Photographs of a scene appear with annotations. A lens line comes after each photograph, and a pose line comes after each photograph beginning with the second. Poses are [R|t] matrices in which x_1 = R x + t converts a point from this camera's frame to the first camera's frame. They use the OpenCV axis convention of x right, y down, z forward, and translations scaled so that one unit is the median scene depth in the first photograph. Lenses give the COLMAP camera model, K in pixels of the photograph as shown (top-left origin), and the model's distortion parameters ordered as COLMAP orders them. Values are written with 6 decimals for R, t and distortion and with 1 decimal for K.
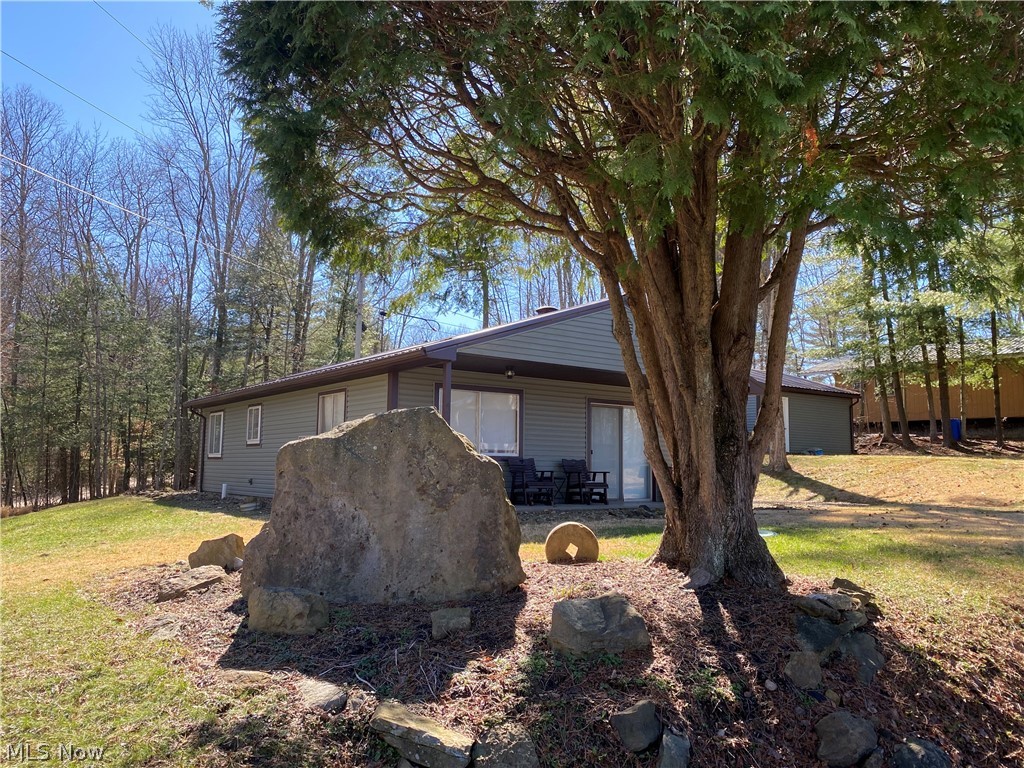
lens RADIAL K [[785.8, 0, 509.0], [0, 785.8, 377.0], [0, 0, 1]] dist [0.050161, -0.032152]
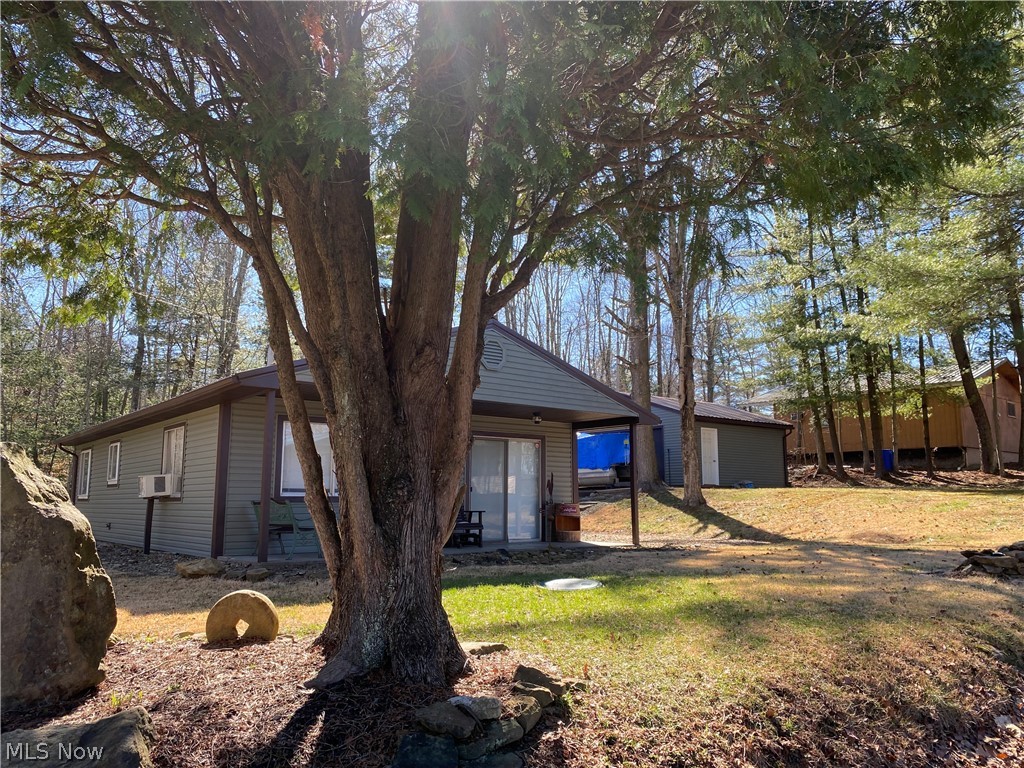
lens RADIAL K [[785.8, 0, 512.6], [0, 785.8, 383.3], [0, 0, 1]] dist [0.050161, -0.032152]
pose [[0.999114, -0.005070, 0.041783, 0.099289], [0.006533, 0.999368, -0.034937, 0.003346], [-0.041580, 0.035179, 0.998516, 0.064903]]
